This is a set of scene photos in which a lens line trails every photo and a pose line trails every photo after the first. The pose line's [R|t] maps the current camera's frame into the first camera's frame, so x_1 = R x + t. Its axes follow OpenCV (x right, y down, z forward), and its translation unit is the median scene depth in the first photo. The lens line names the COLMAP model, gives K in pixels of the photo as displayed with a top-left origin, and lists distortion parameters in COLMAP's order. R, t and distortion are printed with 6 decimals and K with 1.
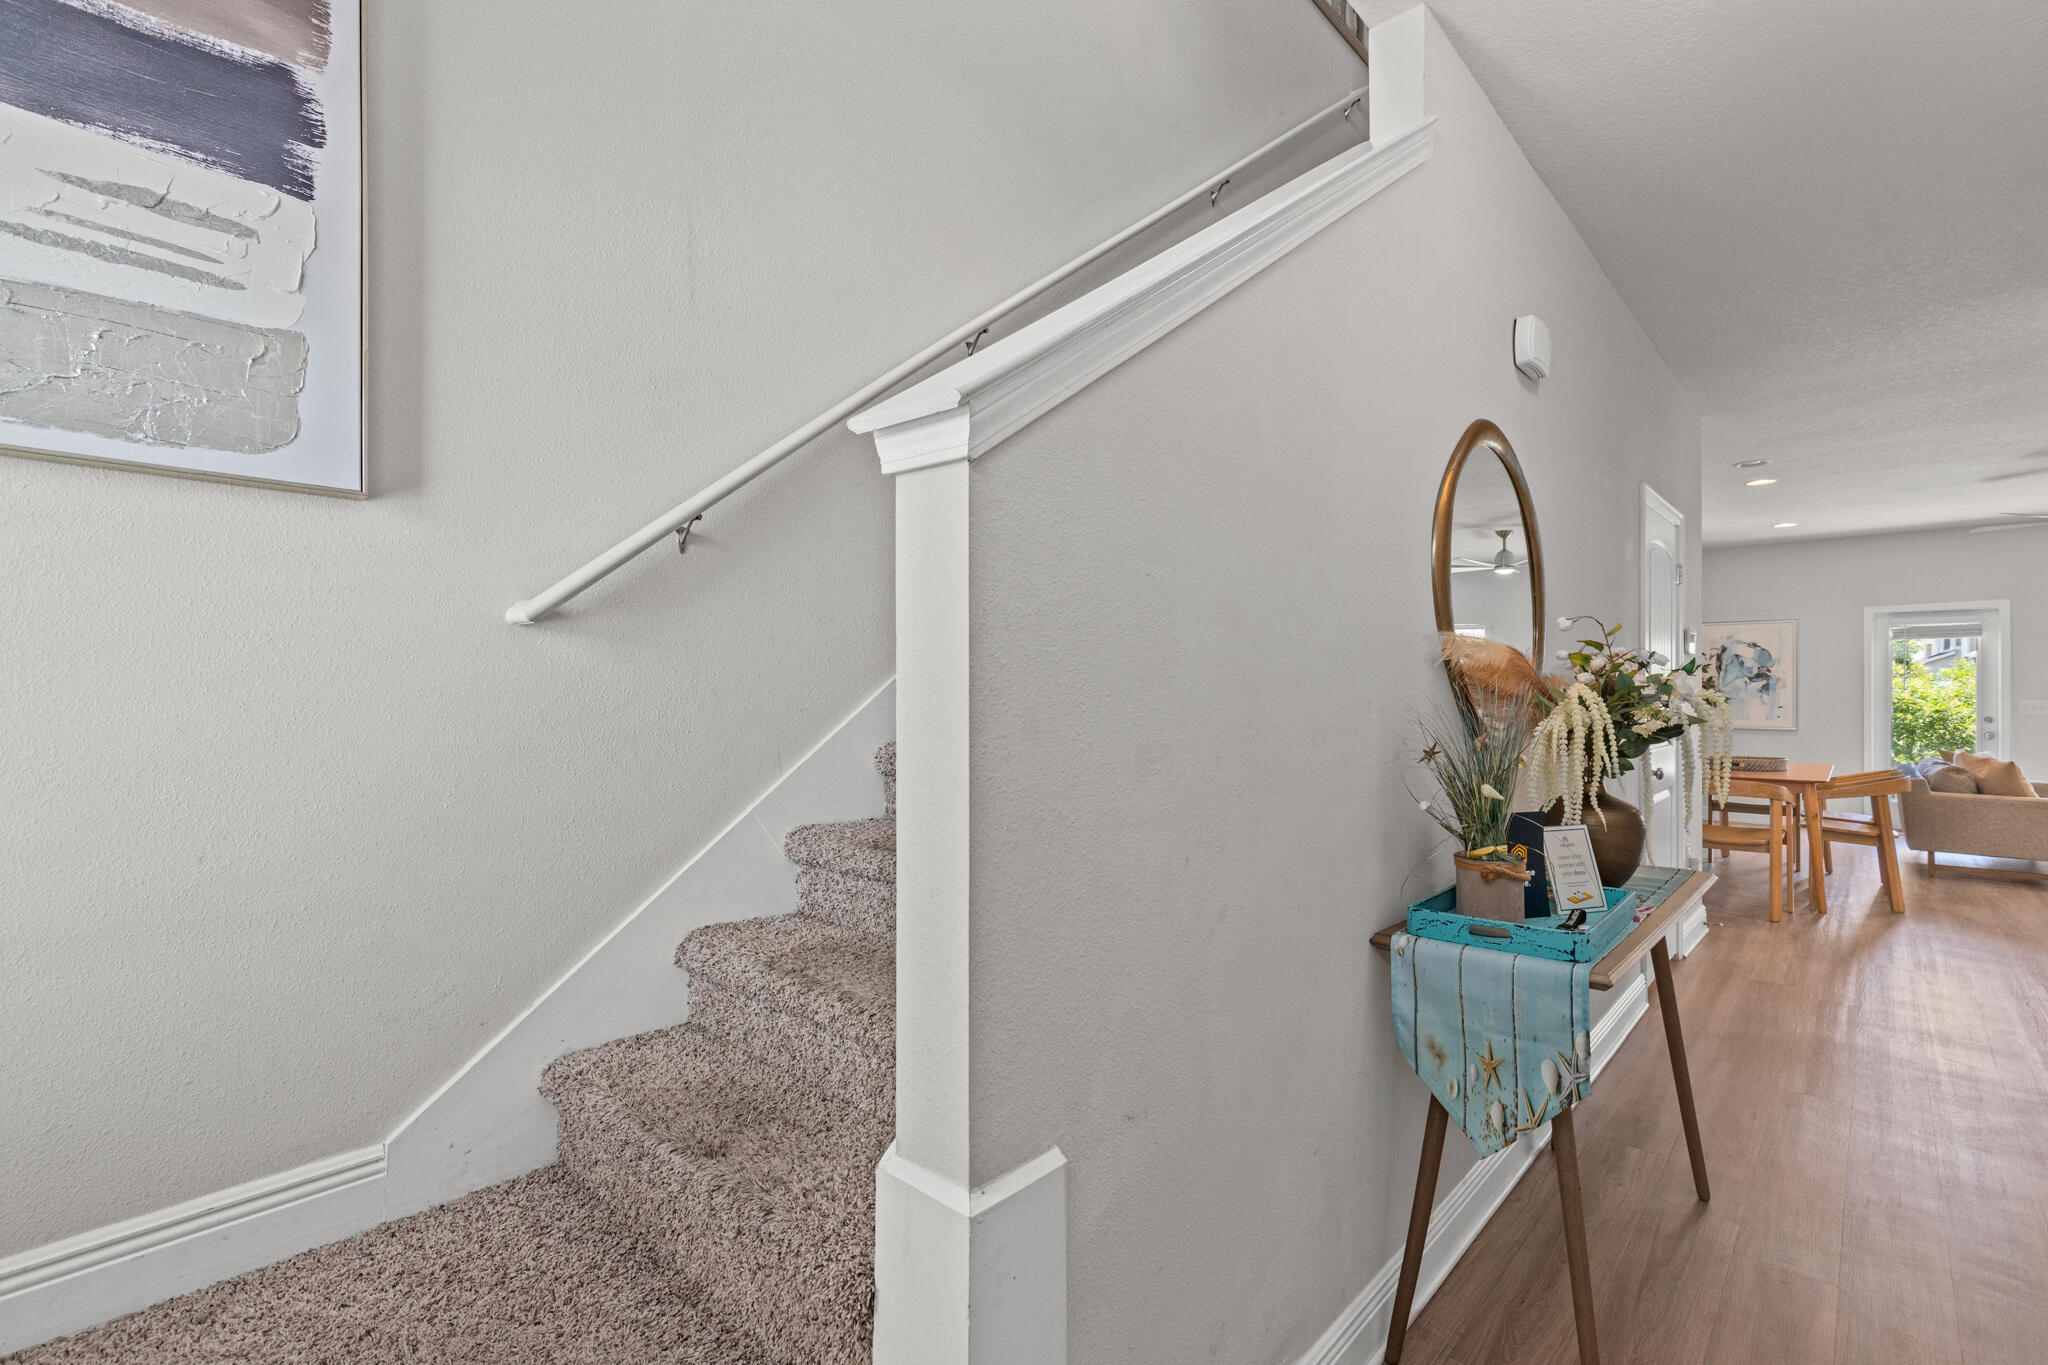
lens RADIAL K [[928.3, 0, 998.2], [0, 928.3, 684.6], [0, 0, 1]] dist [0.011659, -0.002127]
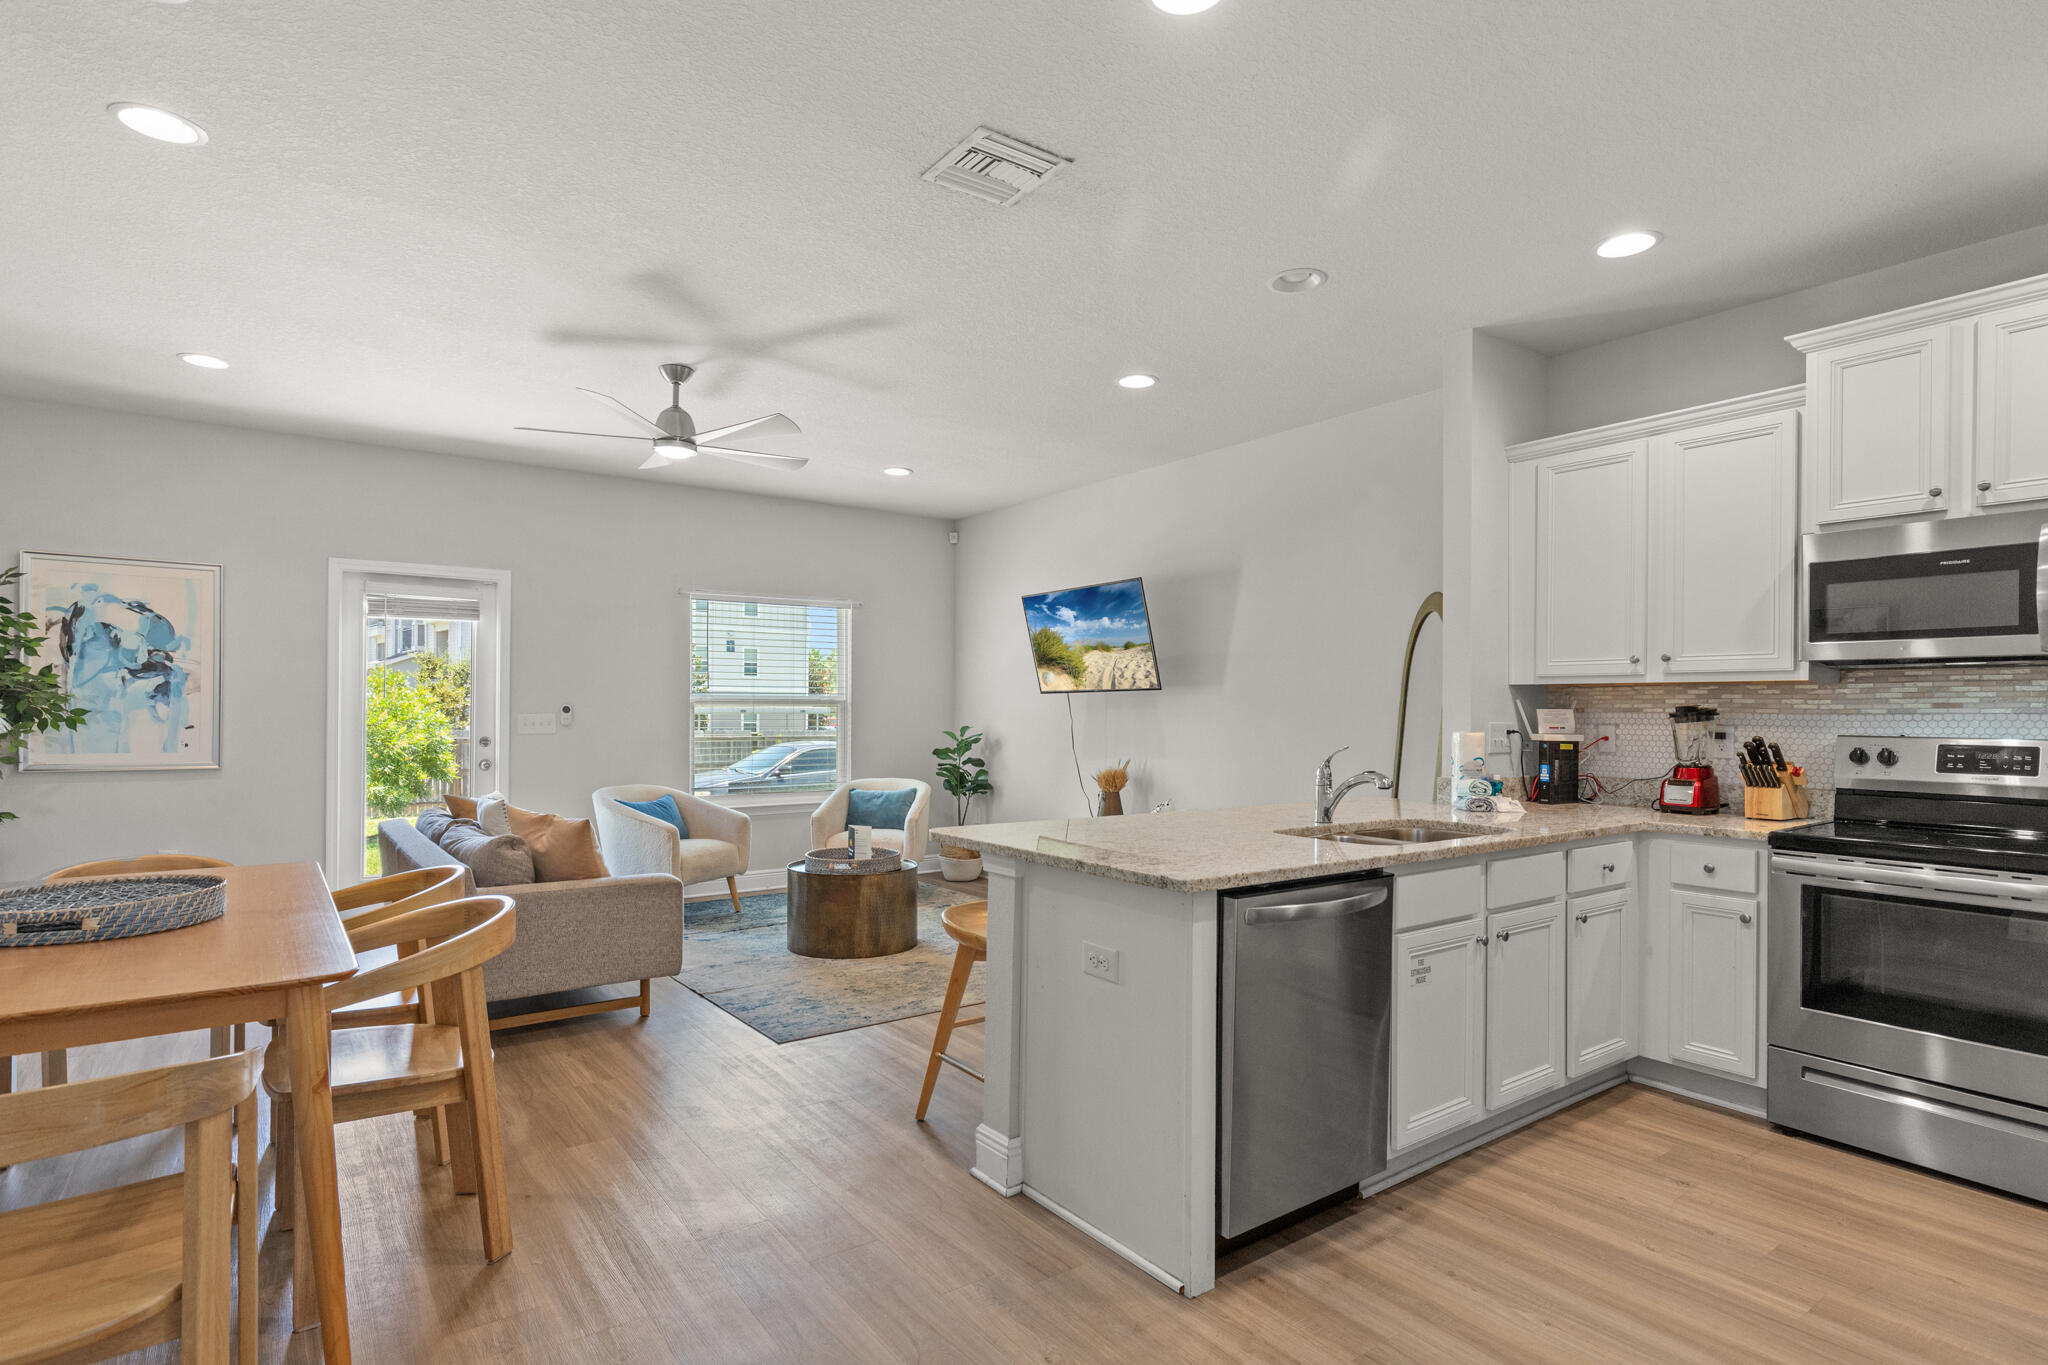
lens RADIAL K [[1008.8, 0, 1029.4], [0, 1008.8, 706.9], [0, 0, 1]] dist [-0.001818, -0.000273]
pose [[0.171230, 0.003694, 0.985224, 0.347939], [-0.015473, 0.999880, -0.001060, 0.005649], [-0.985110, -0.015063, 0.171267, 0.424173]]
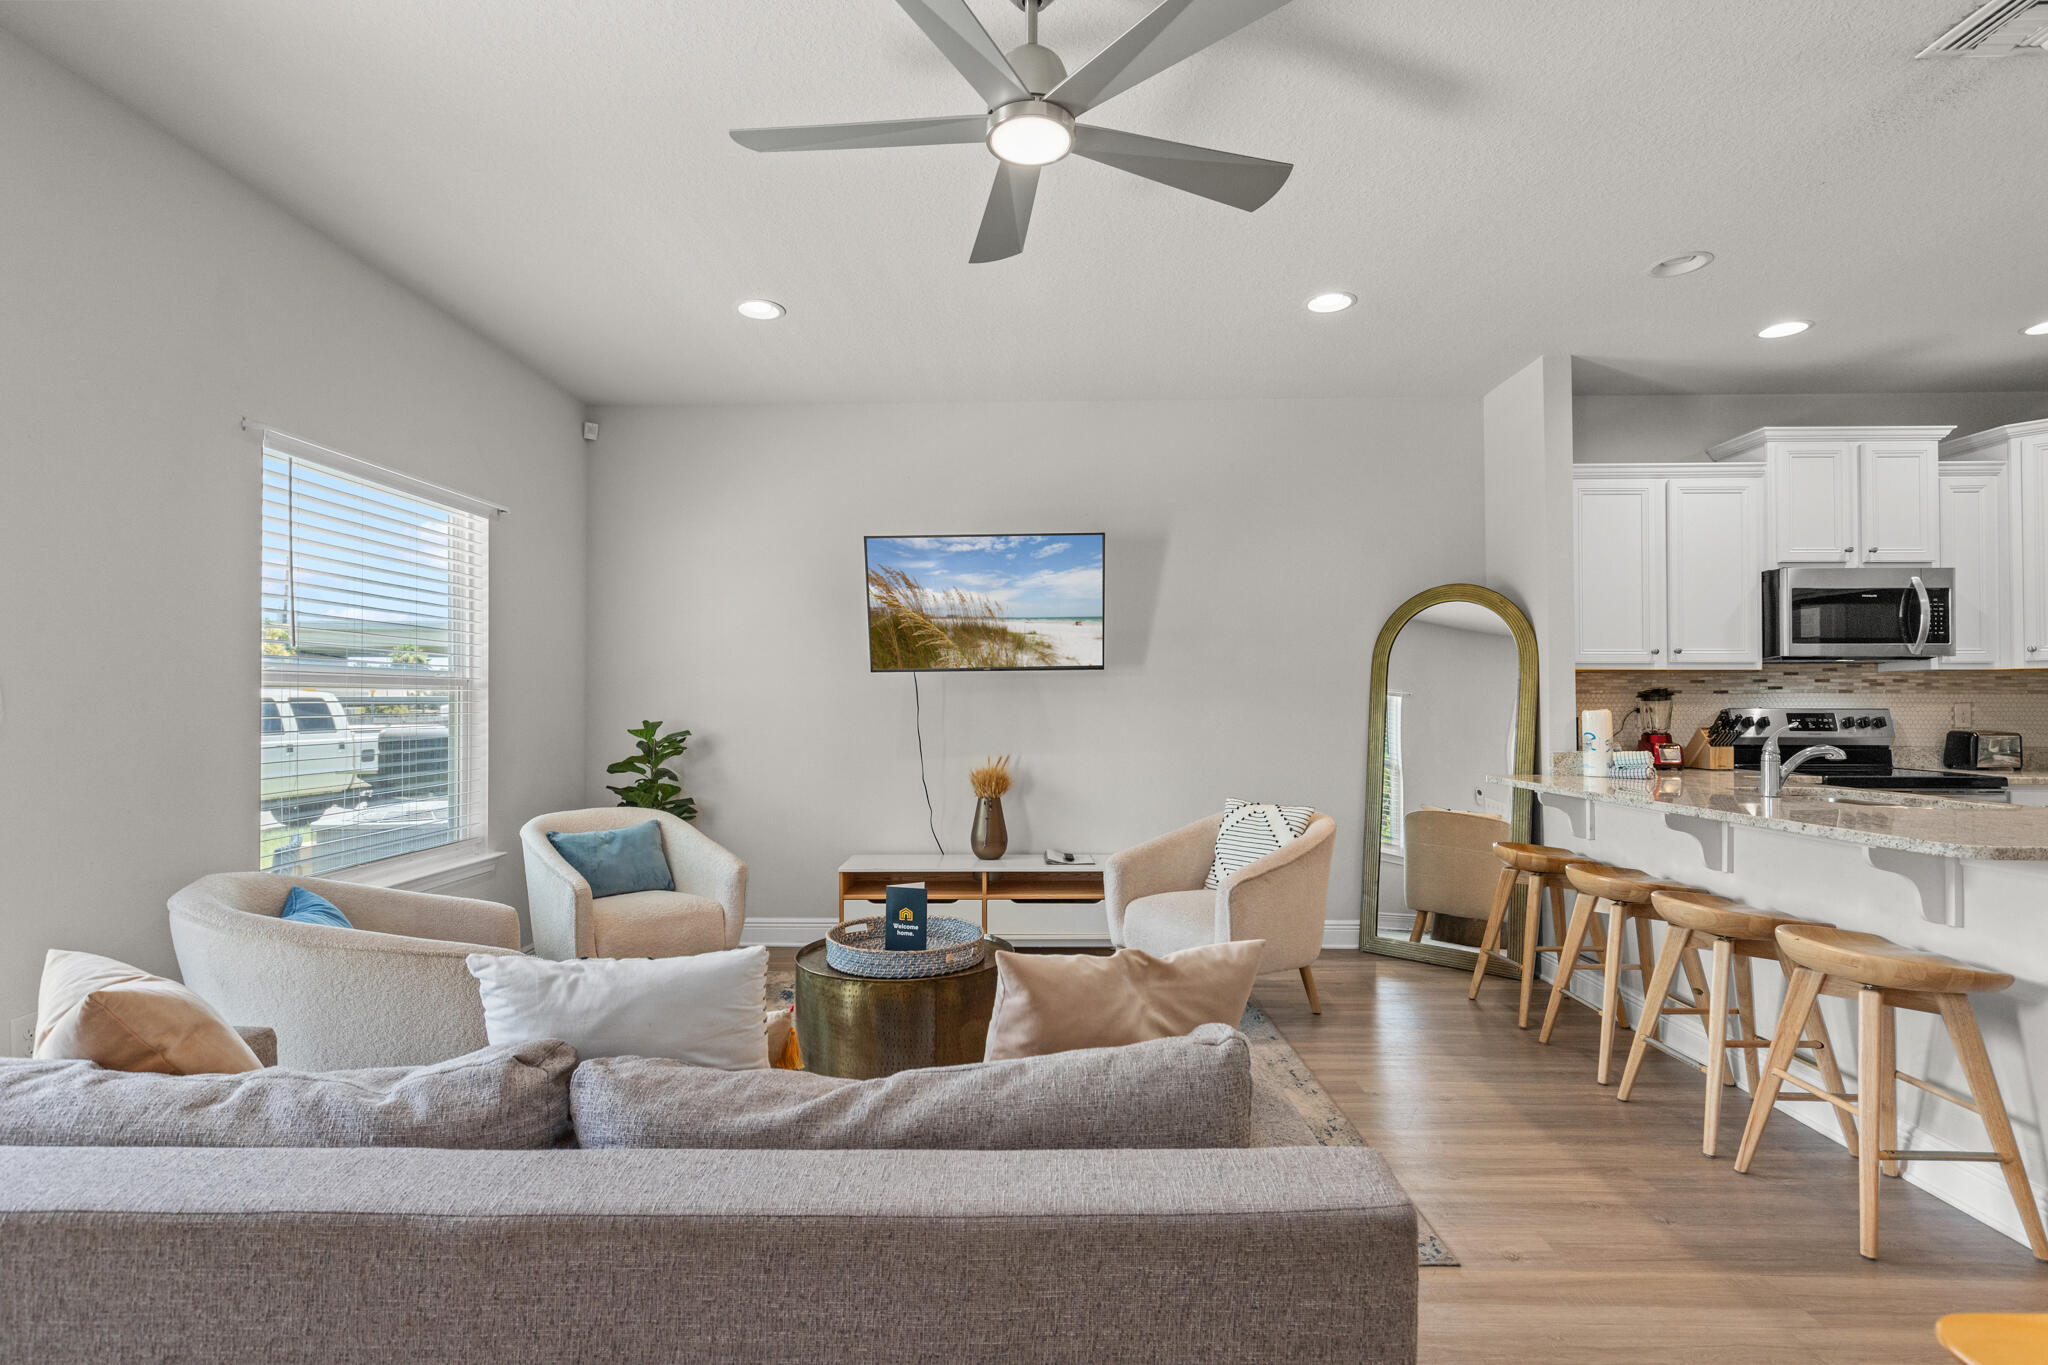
lens RADIAL K [[971.0, 0, 1011.1], [0, 971.0, 695.5], [0, 0, 1]] dist [-0.003760, 0.000426]
pose [[-0.666064, 0.006605, 0.745866, 0.633881], [-0.006656, 0.999868, -0.014799, 0.014382], [-0.745865, -0.014821, -0.665932, 0.823881]]
